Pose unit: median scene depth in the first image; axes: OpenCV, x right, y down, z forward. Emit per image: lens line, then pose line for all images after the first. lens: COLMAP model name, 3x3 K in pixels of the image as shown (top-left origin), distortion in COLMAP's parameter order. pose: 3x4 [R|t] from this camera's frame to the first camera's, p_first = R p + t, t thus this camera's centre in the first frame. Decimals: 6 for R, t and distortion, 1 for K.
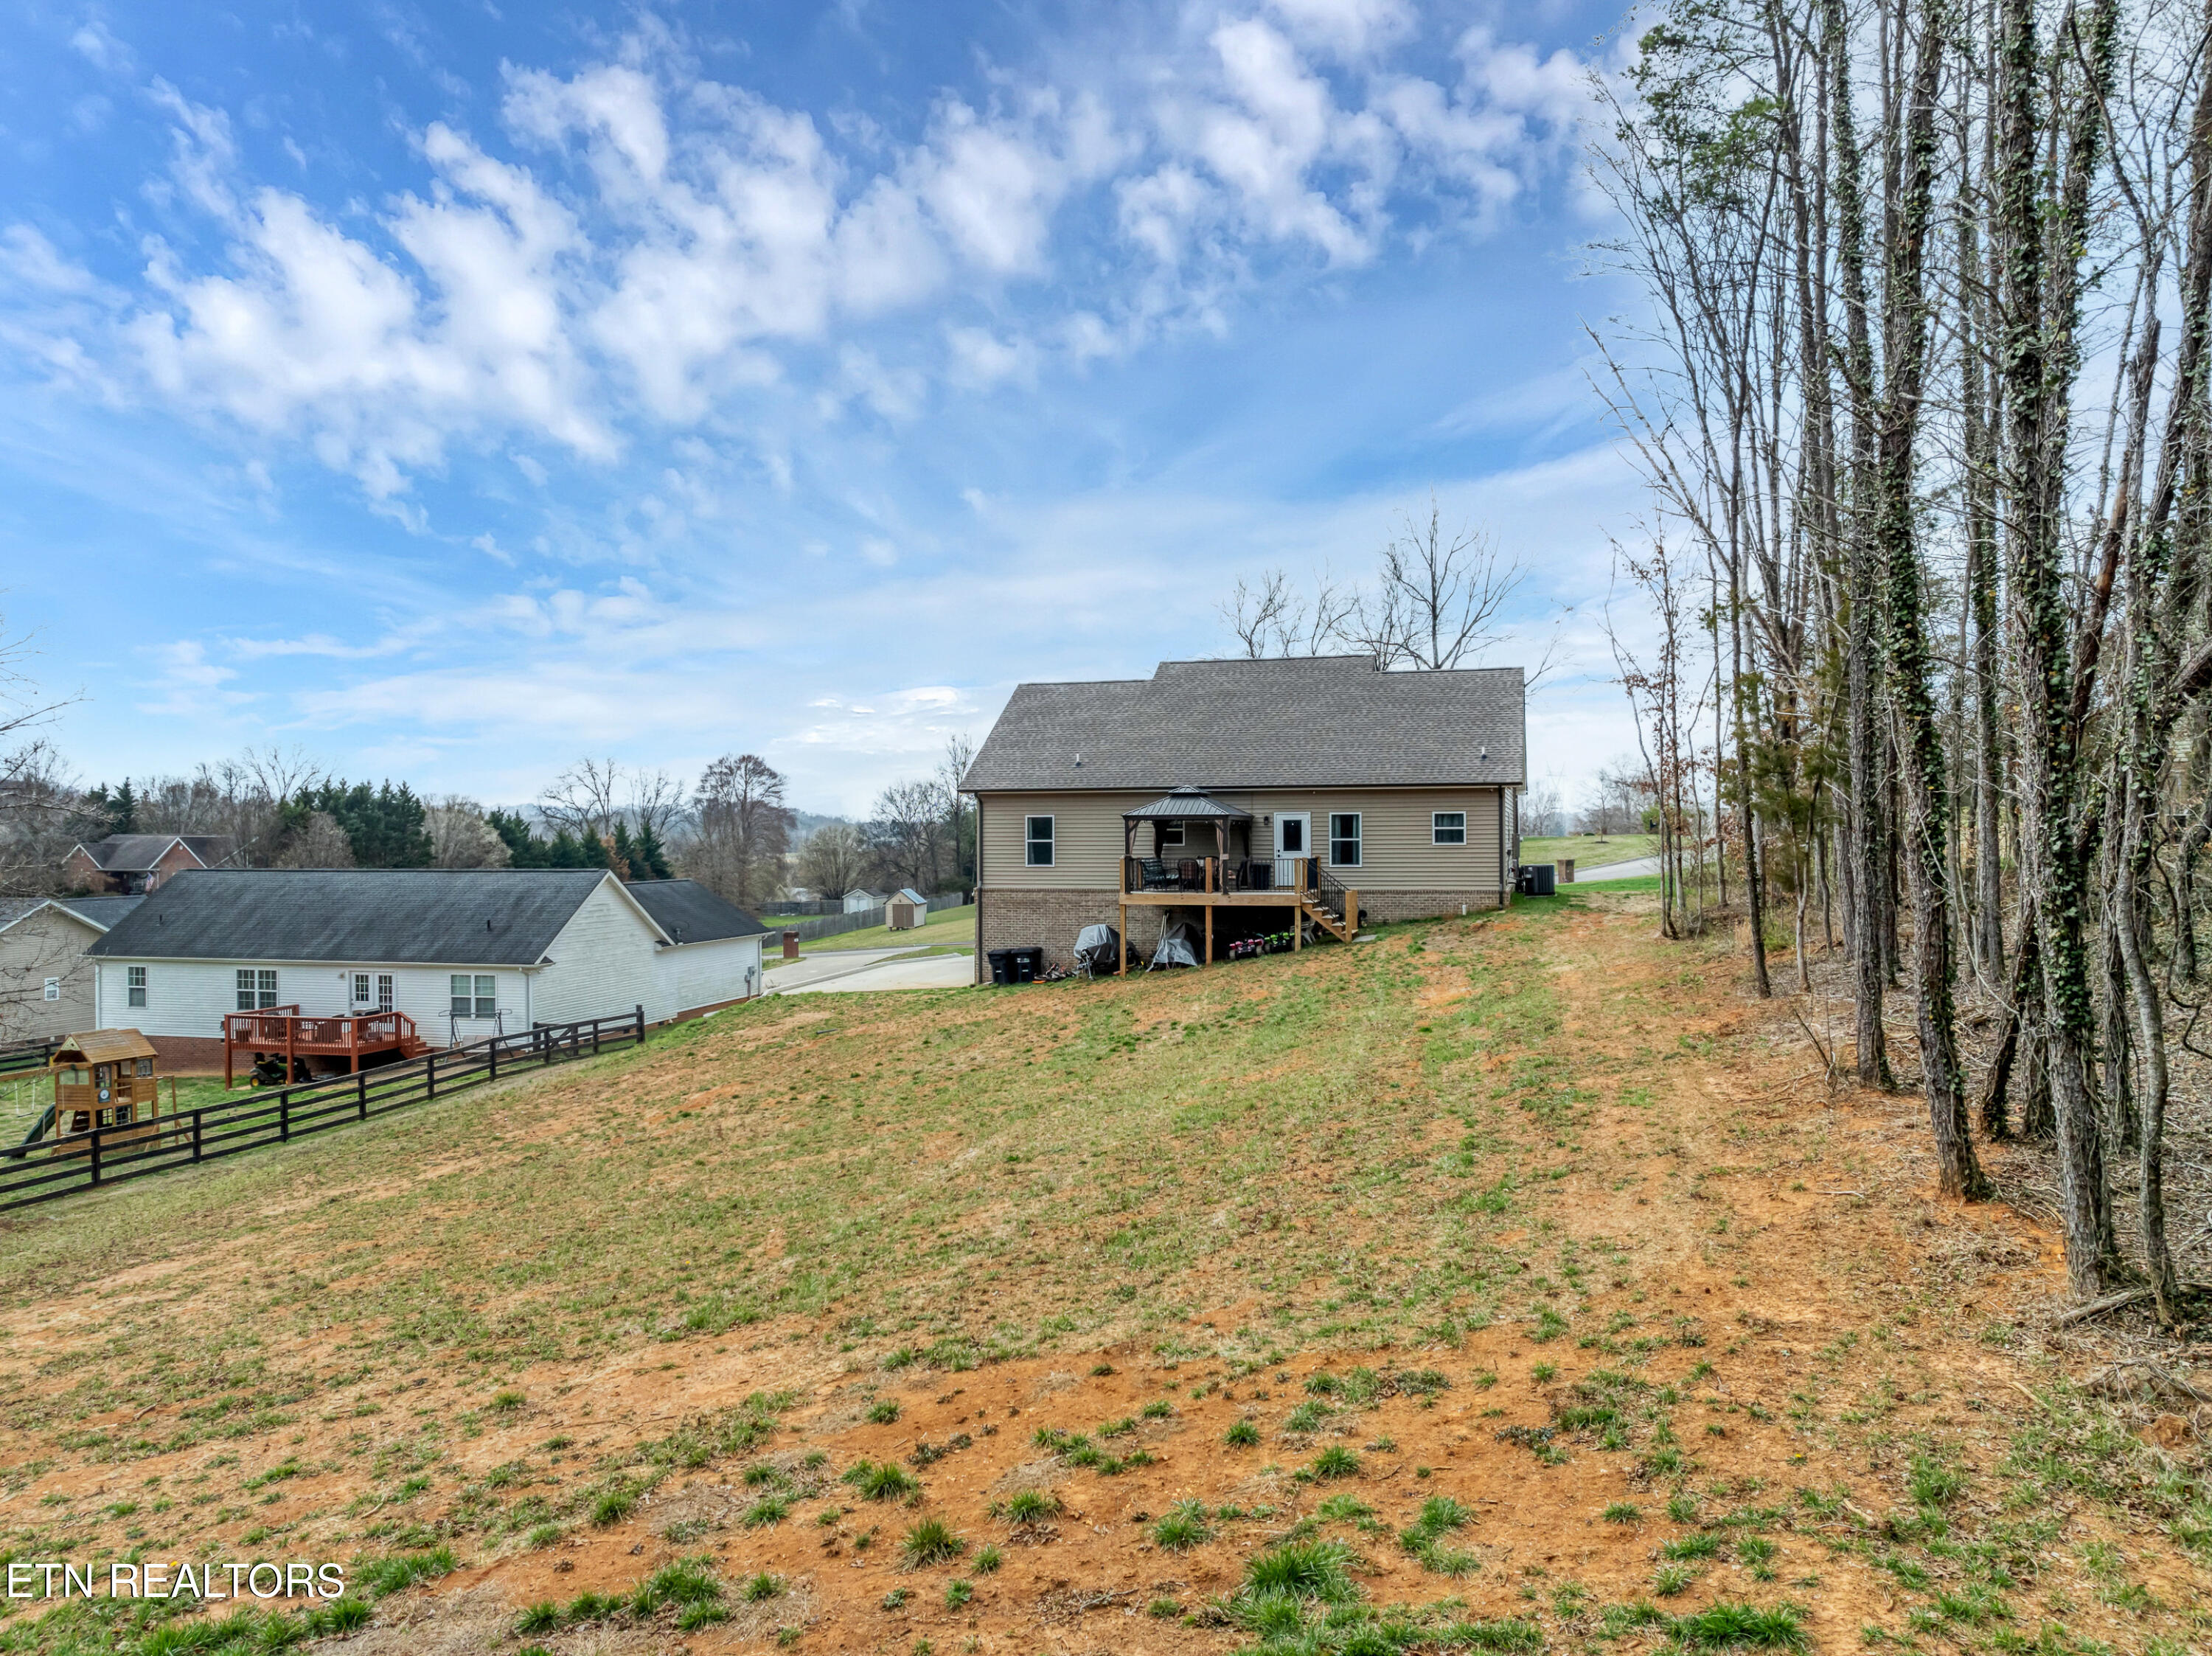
lens RADIAL K [[1561.4, 0, 1106.0], [0, 1561.4, 828.0], [0, 0, 1]] dist [-0.000225, -0.000236]
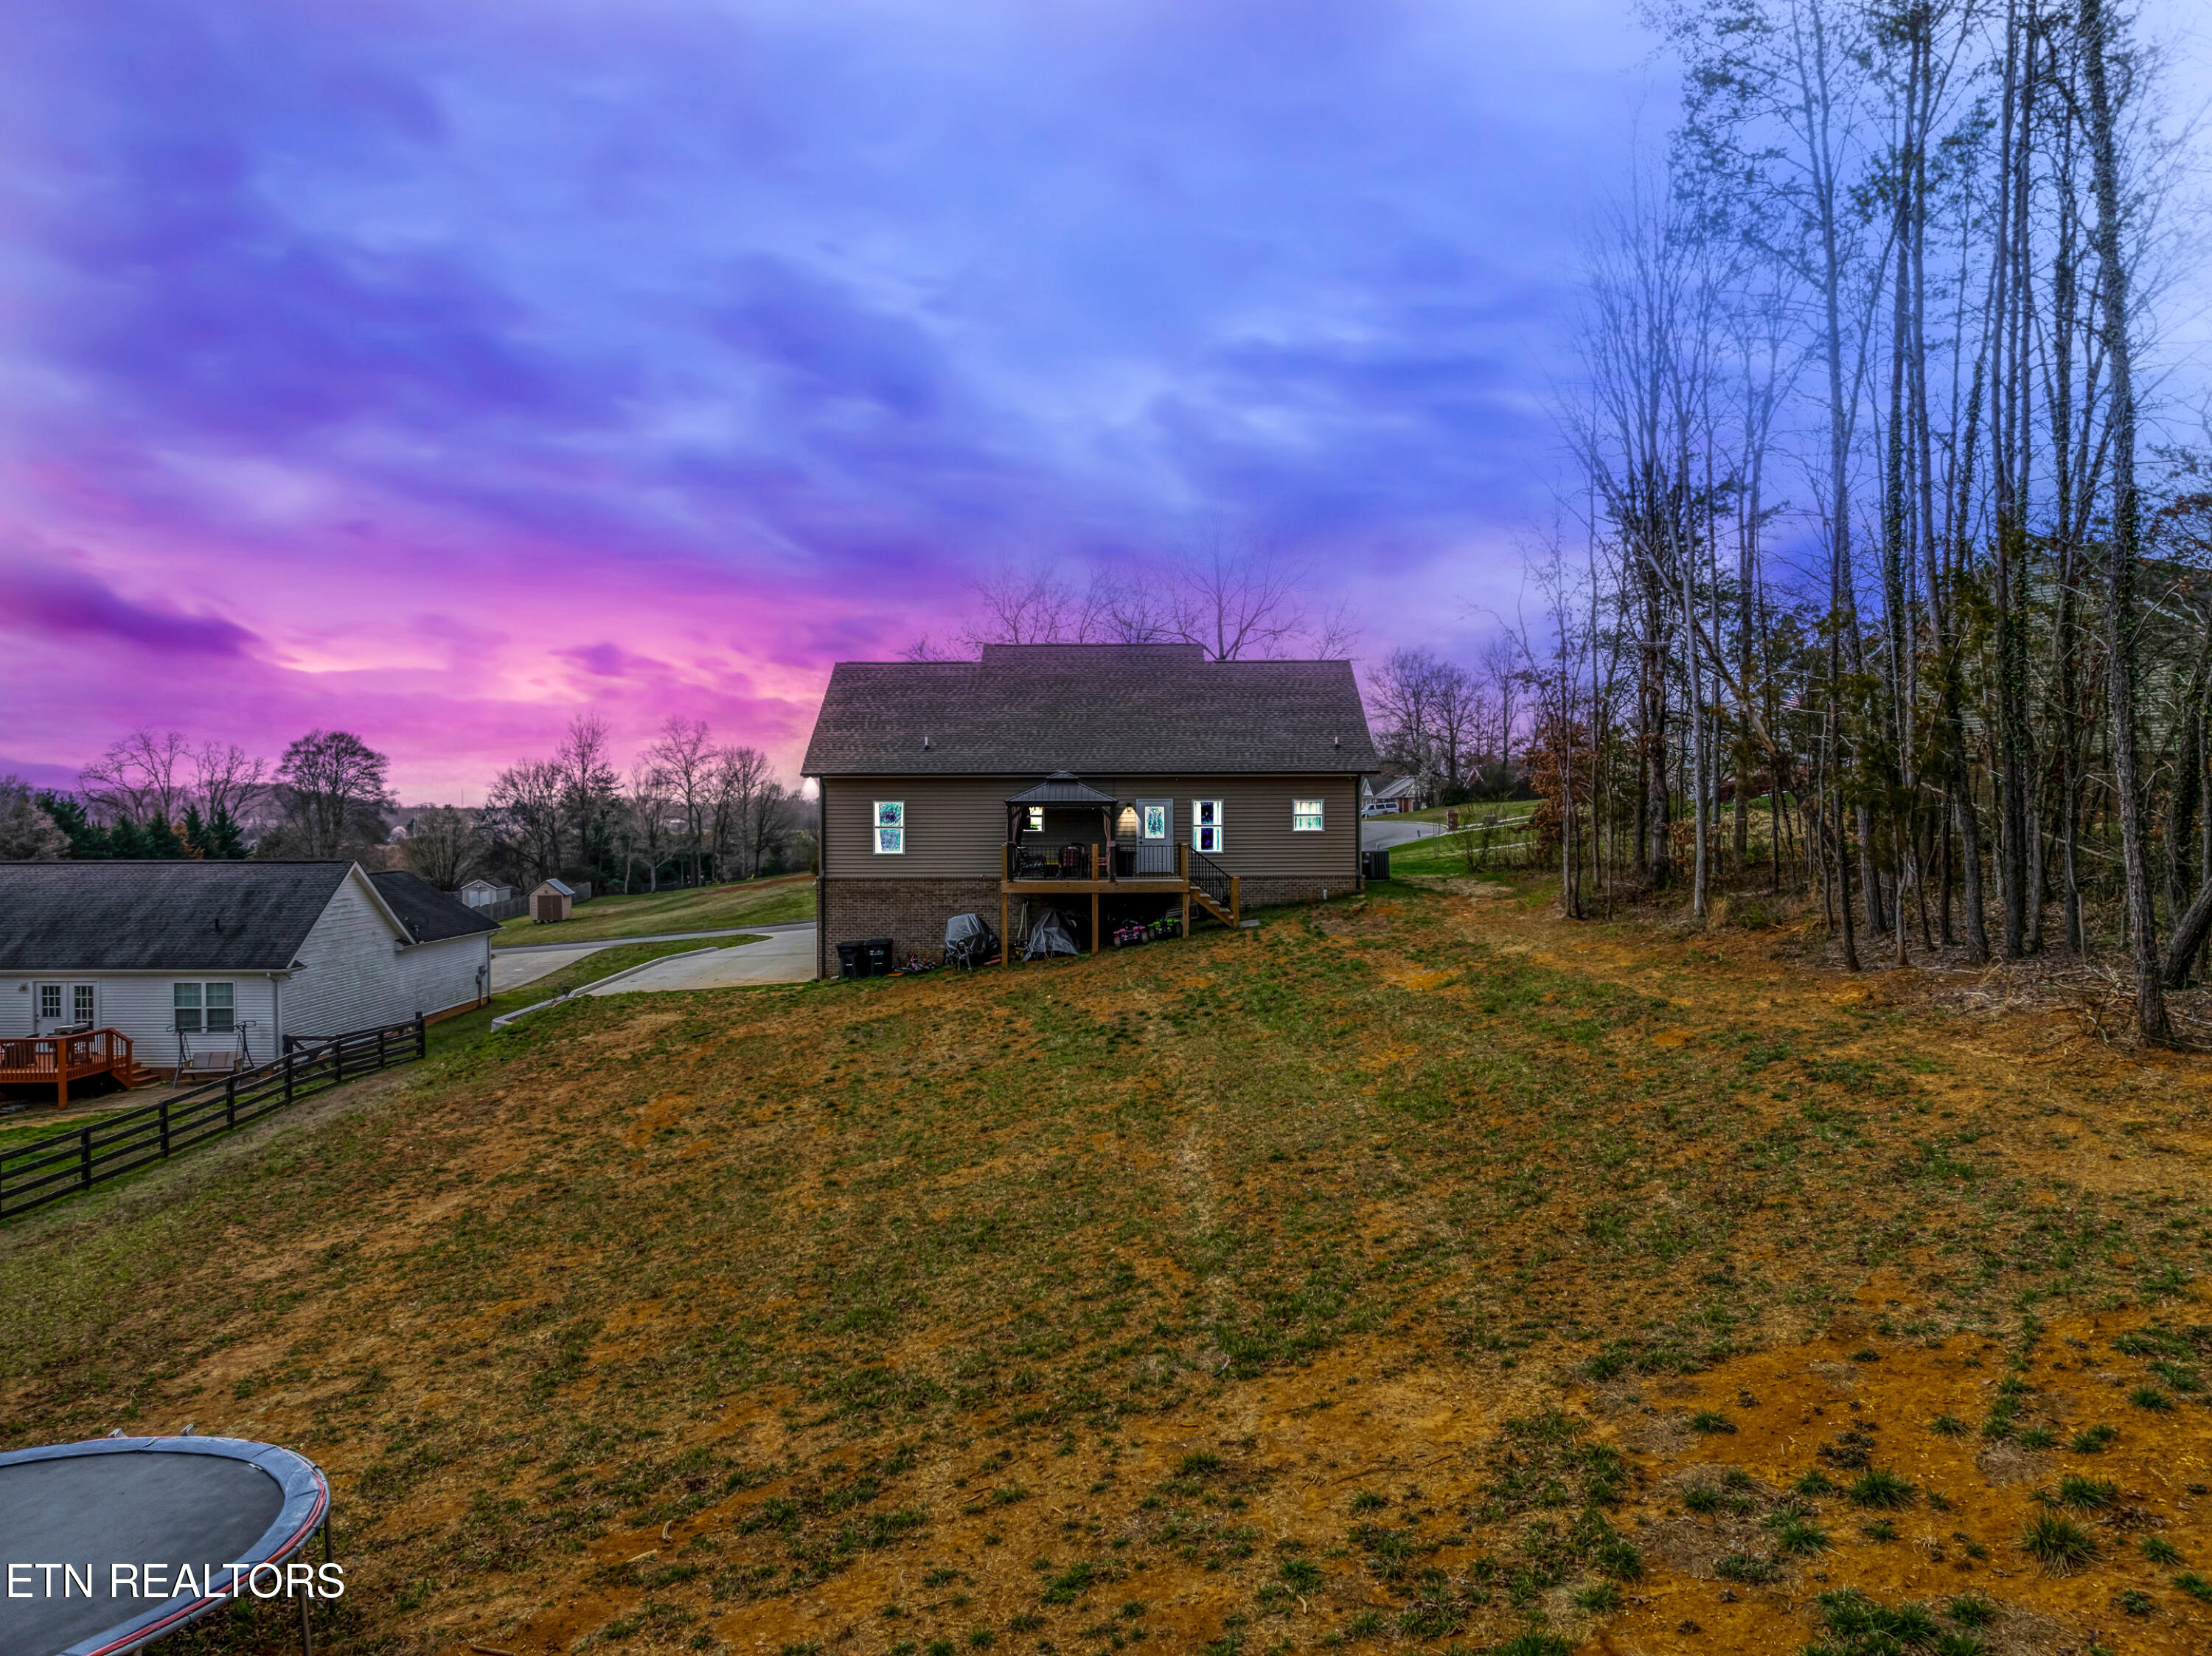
lens RADIAL K [[1561.3, 0, 1106.0], [0, 1561.3, 828.0], [0, 0, 1]] dist [-0.037594, 0.001400]
pose [[0.959002, -0.000142, 0.283400, -0.183161], [-0.002321, 0.999962, 0.008354, 0.000245], [-0.283391, -0.008670, 0.958965, 0.046399]]
